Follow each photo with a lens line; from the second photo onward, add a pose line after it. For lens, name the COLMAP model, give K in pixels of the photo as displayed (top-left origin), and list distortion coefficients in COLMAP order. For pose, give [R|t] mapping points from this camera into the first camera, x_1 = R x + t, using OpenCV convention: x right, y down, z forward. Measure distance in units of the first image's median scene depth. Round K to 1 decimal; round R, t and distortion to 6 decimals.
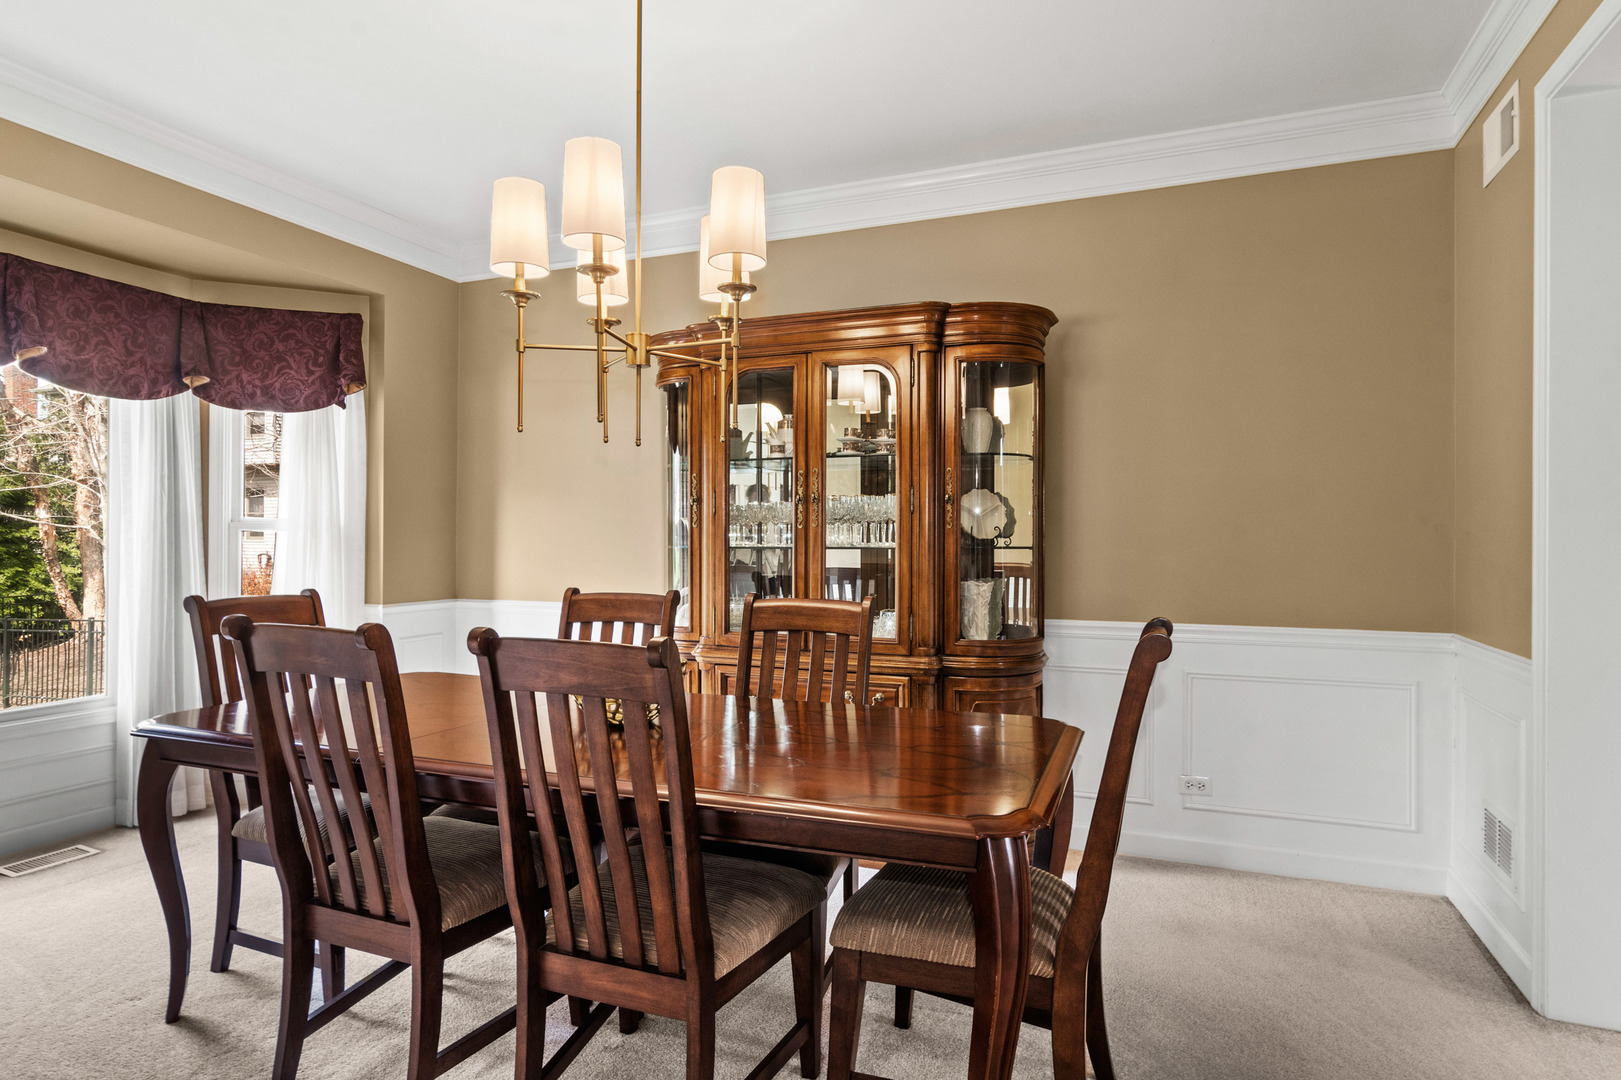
lens RADIAL K [[875.1, 0, 809.8], [0, 875.1, 532.4], [0, 0, 1]] dist [0.004146, -0.000280]
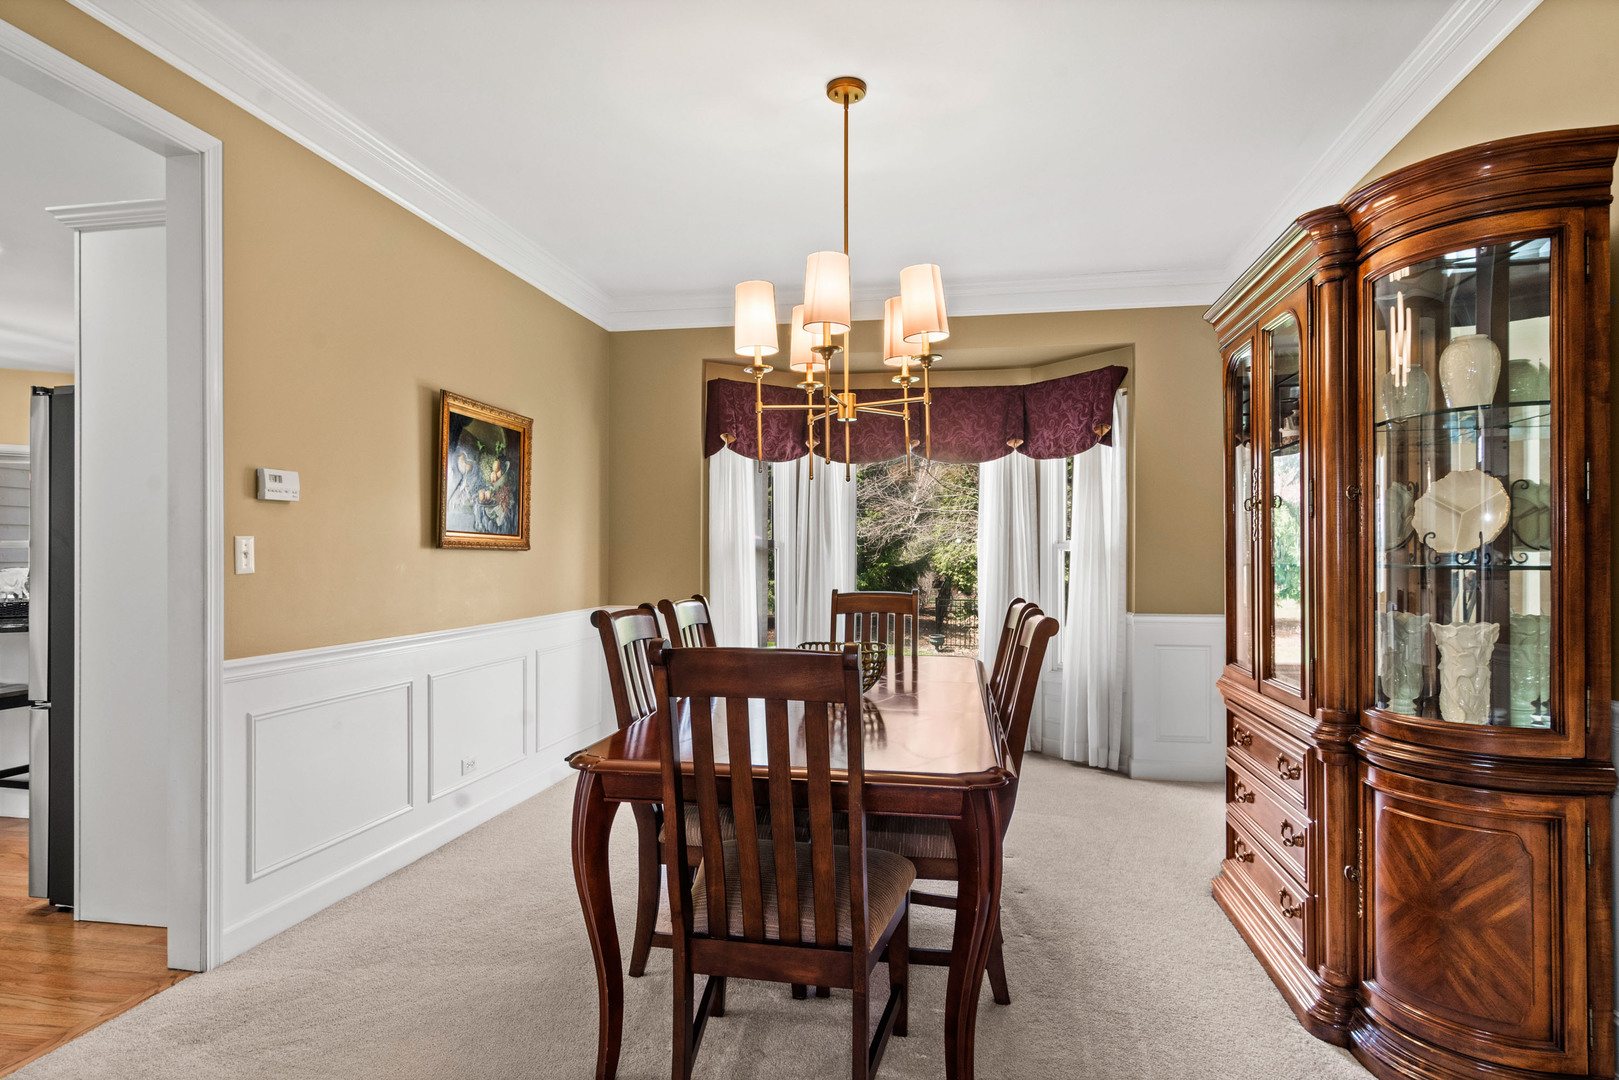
lens RADIAL K [[874.0, 0, 808.0], [0, 874.0, 549.7], [0, 0, 1]] dist [0.004146, -0.000280]
pose [[0.207096, -0.008186, -0.978286, 0.585775], [-0.000837, 0.999963, -0.008545, 0.009149], [0.978320, 0.002588, 0.207081, 0.383278]]
